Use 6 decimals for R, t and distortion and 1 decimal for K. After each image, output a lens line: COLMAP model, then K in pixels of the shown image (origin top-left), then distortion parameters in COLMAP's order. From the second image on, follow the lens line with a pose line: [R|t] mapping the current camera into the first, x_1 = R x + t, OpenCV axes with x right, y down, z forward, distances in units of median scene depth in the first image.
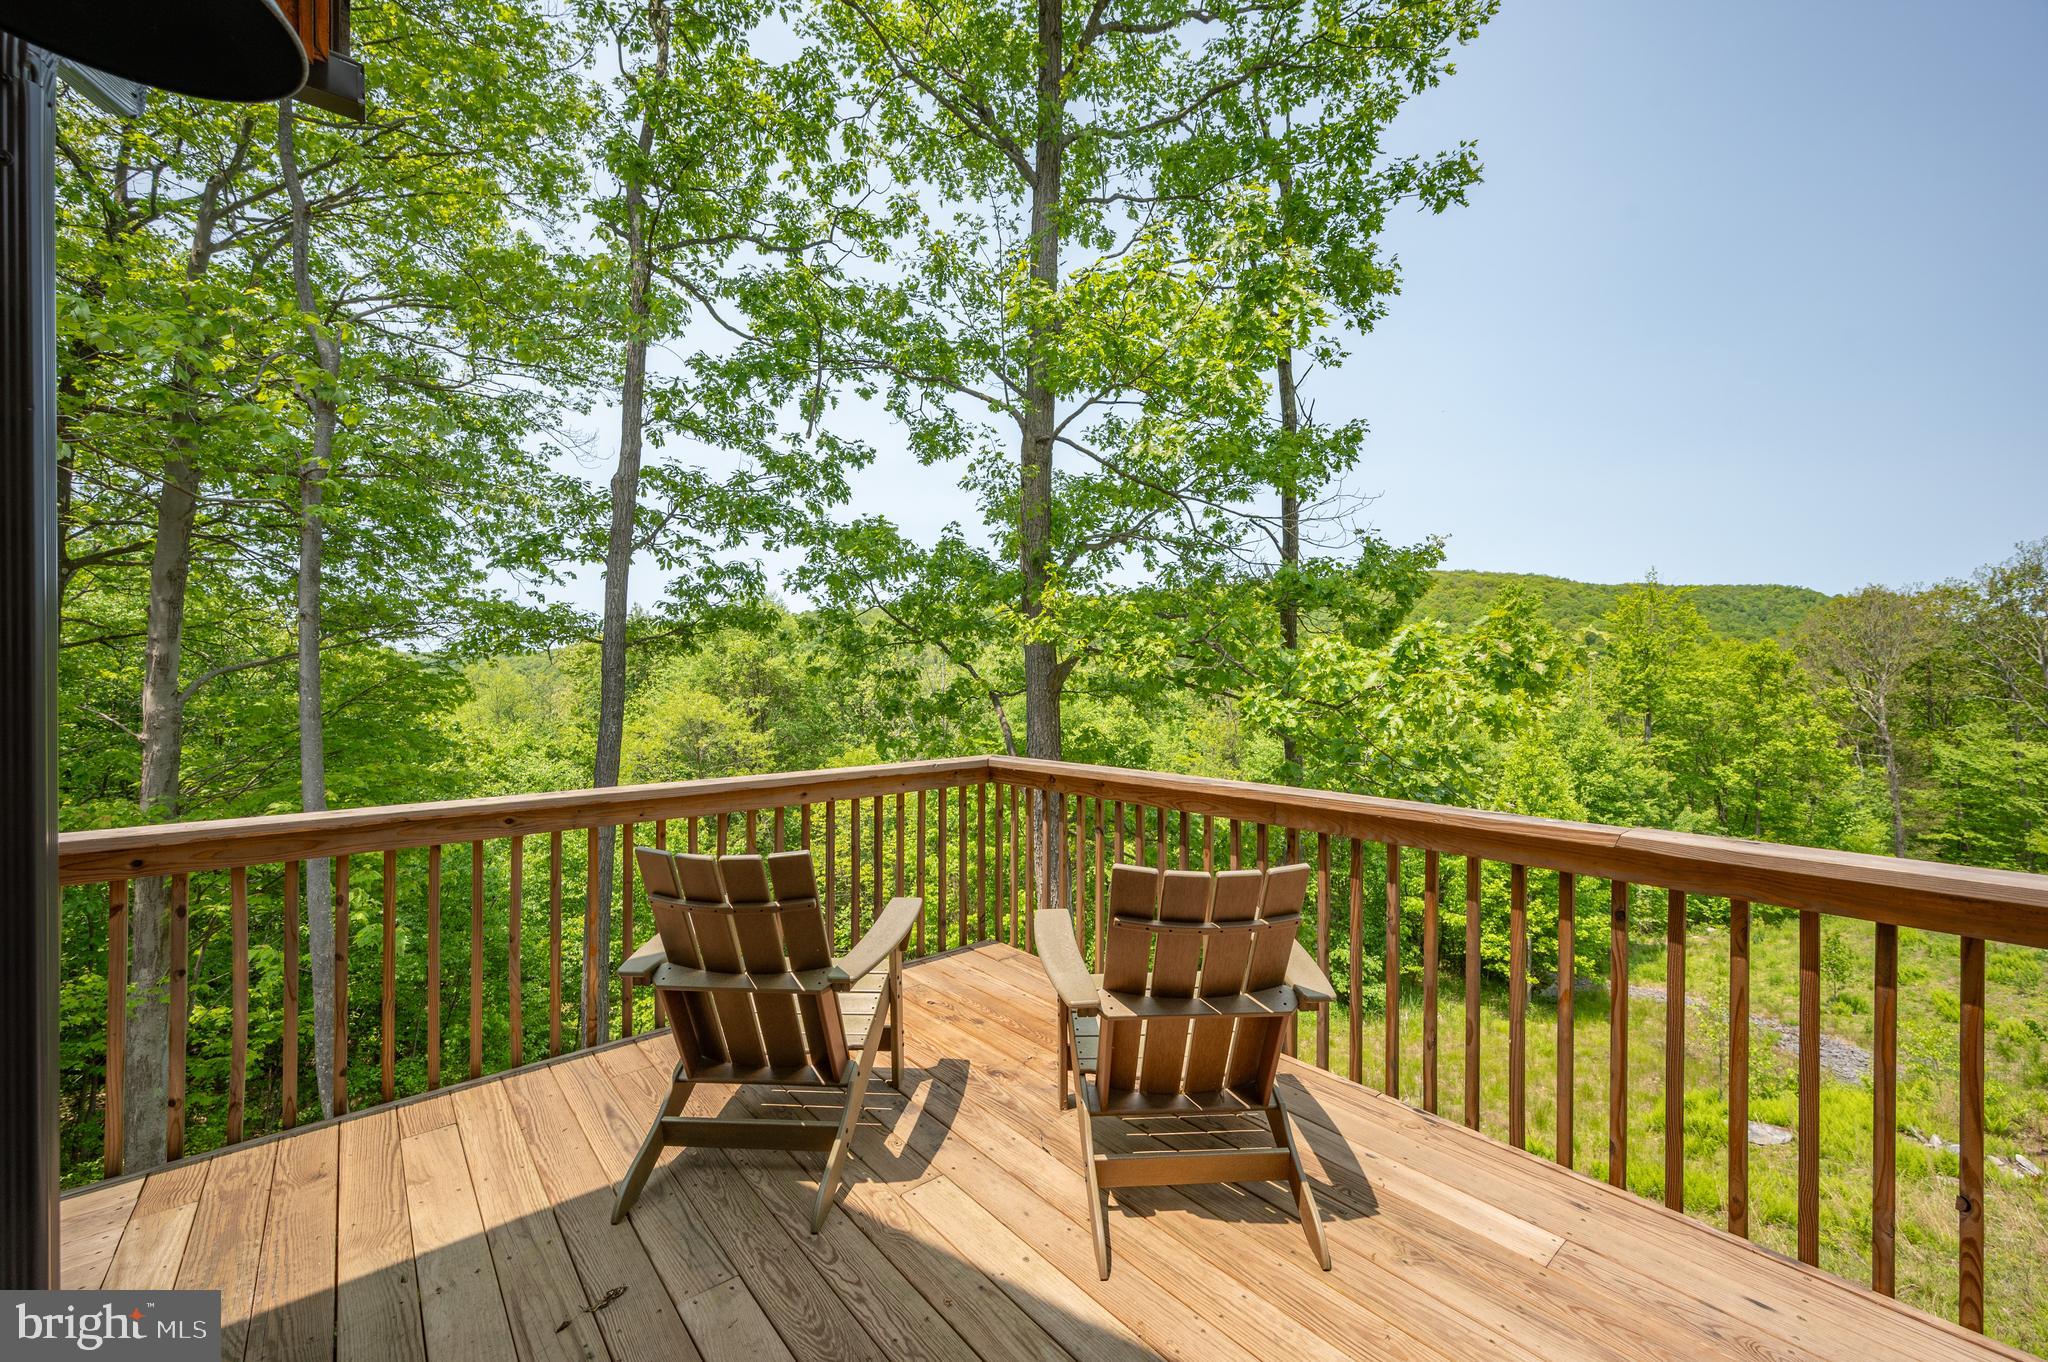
lens RADIAL K [[832.3, 0, 1024.0], [0, 832.3, 681.0], [0, 0, 1]] dist [-0.000681, 0.000023]
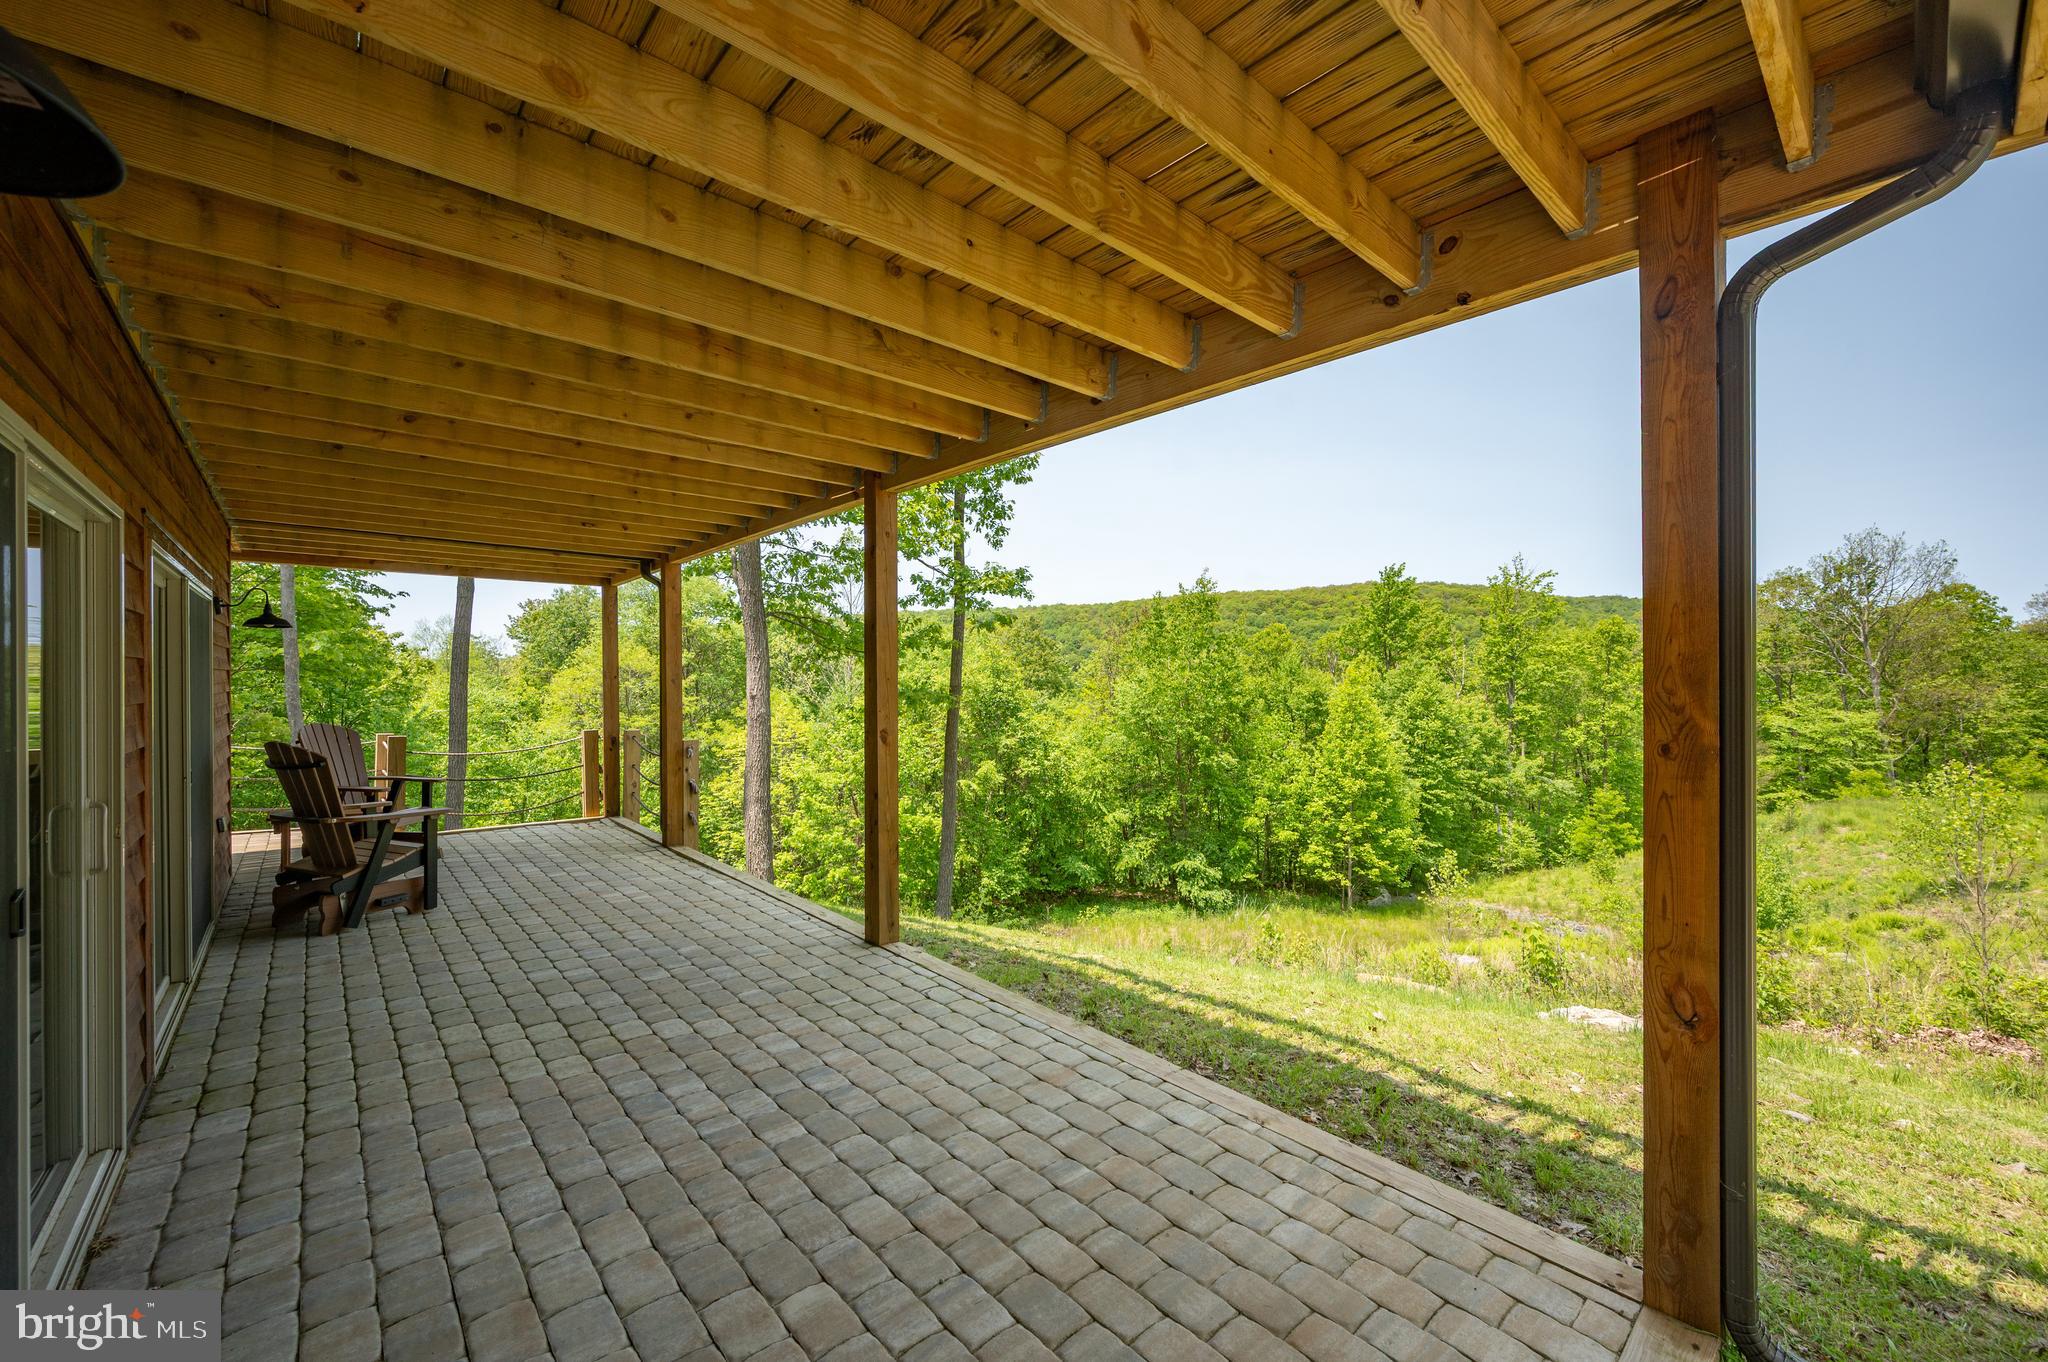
lens RADIAL K [[818.3, 0, 1024.0], [0, 818.3, 681.0], [0, 0, 1]] dist [-0.007592, 0.000086]
pose [[0.999843, 0.000673, 0.017719, 0.135680], [-0.000464, 0.999930, -0.011796, 0.087524], [-0.017725, 0.011785, 0.999773, -0.144470]]
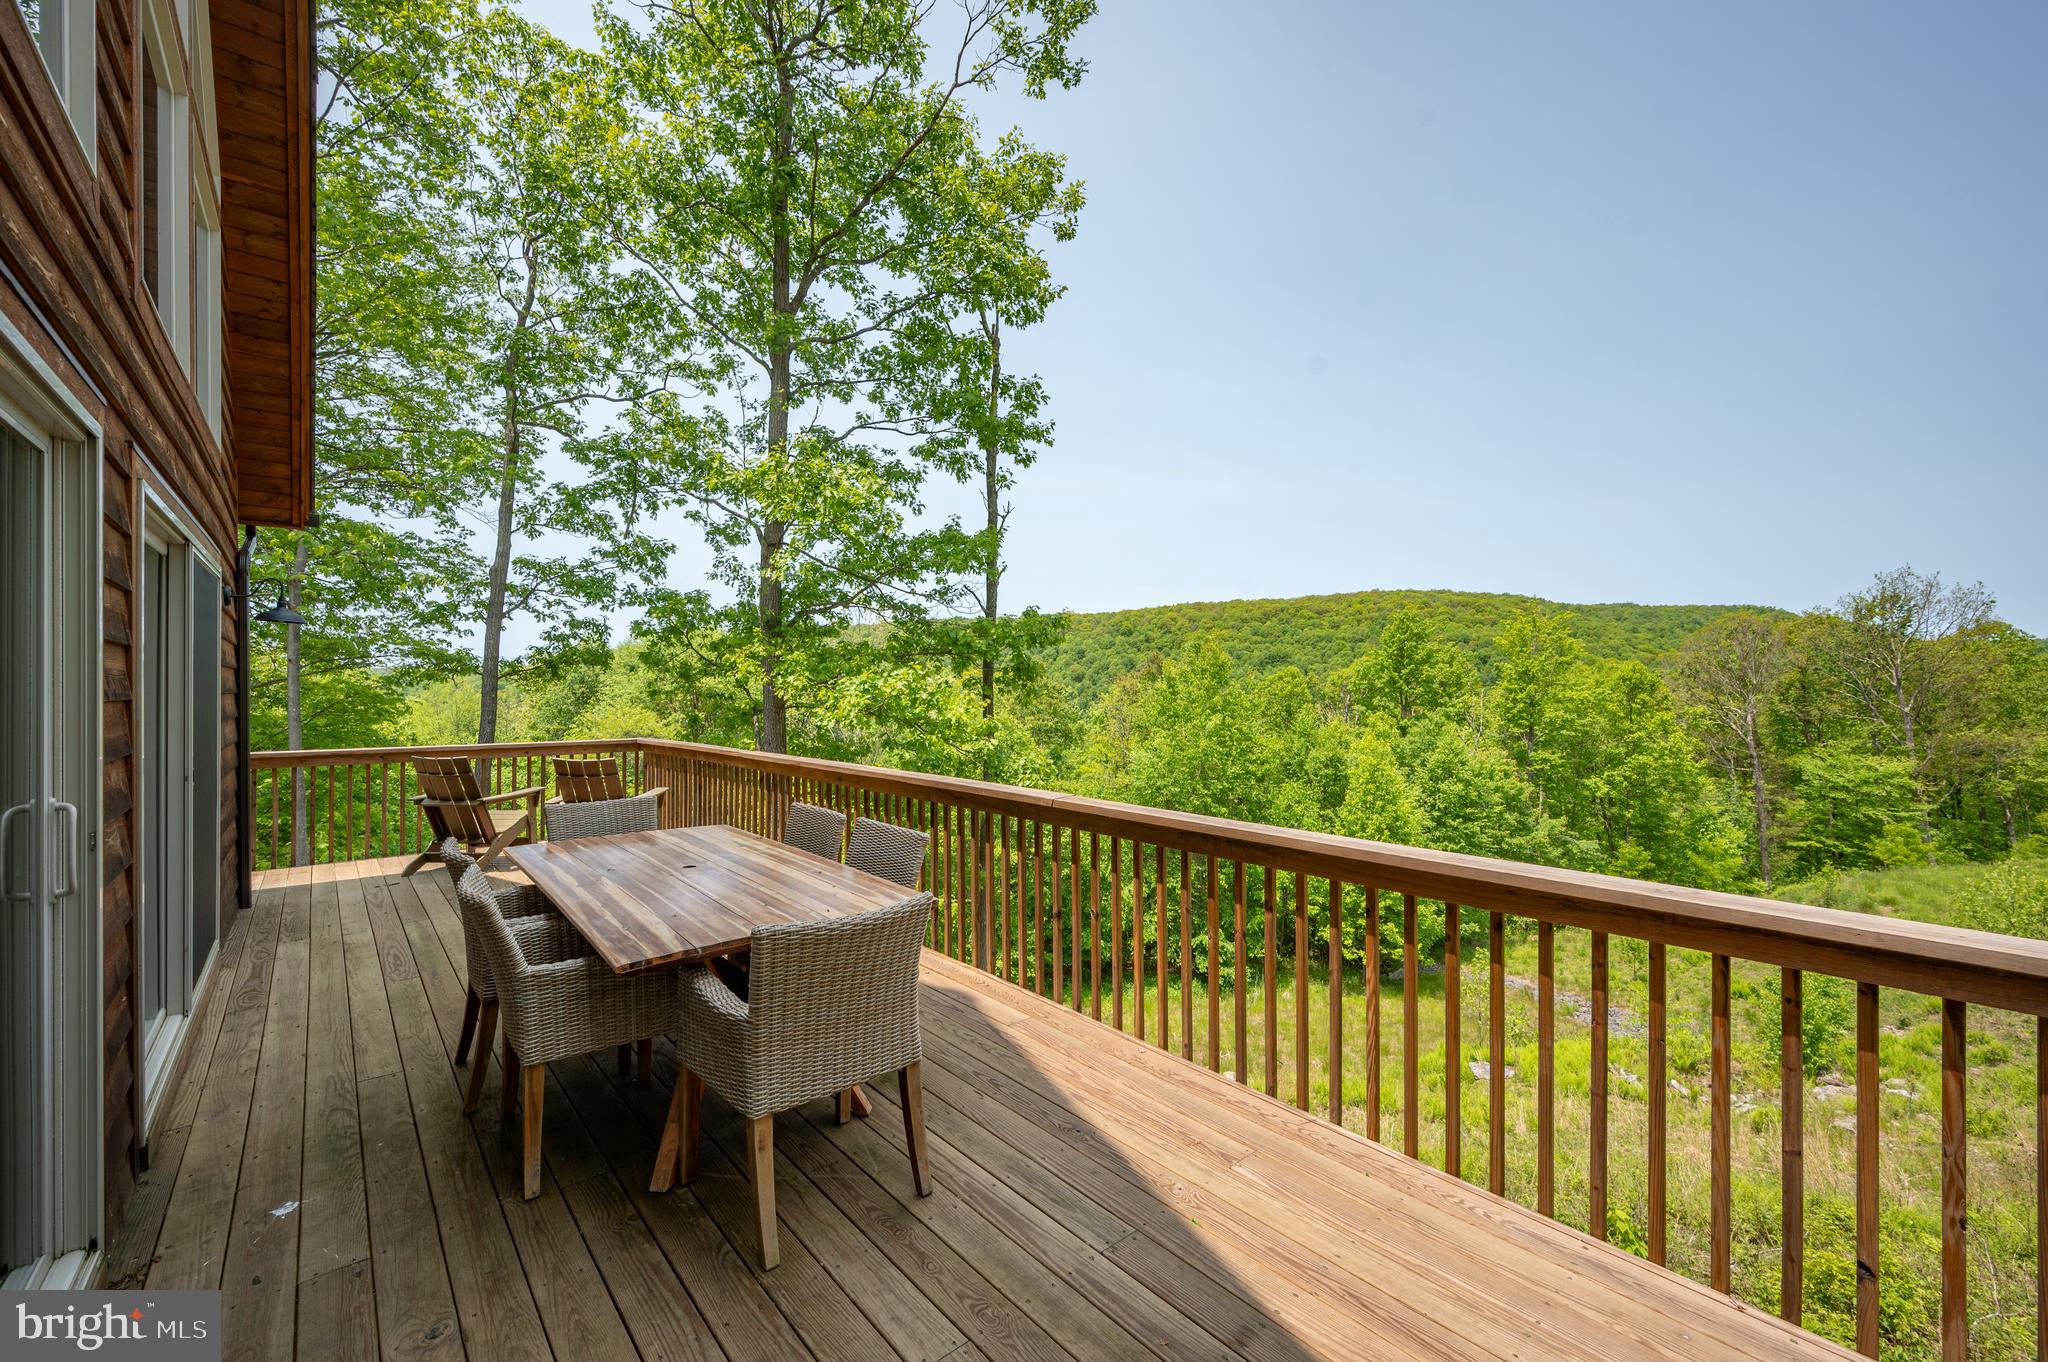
lens RADIAL K [[826.6, 0, 1024.0], [0, 826.6, 681.0], [0, 0, 1]] dist [0.002291, 0.000004]
pose [[0.999860, 0.003381, 0.016388, 0.117719], [-0.003062, 0.999806, -0.019451, -0.002942], [-0.016451, 0.019398, 0.999676, -0.132915]]
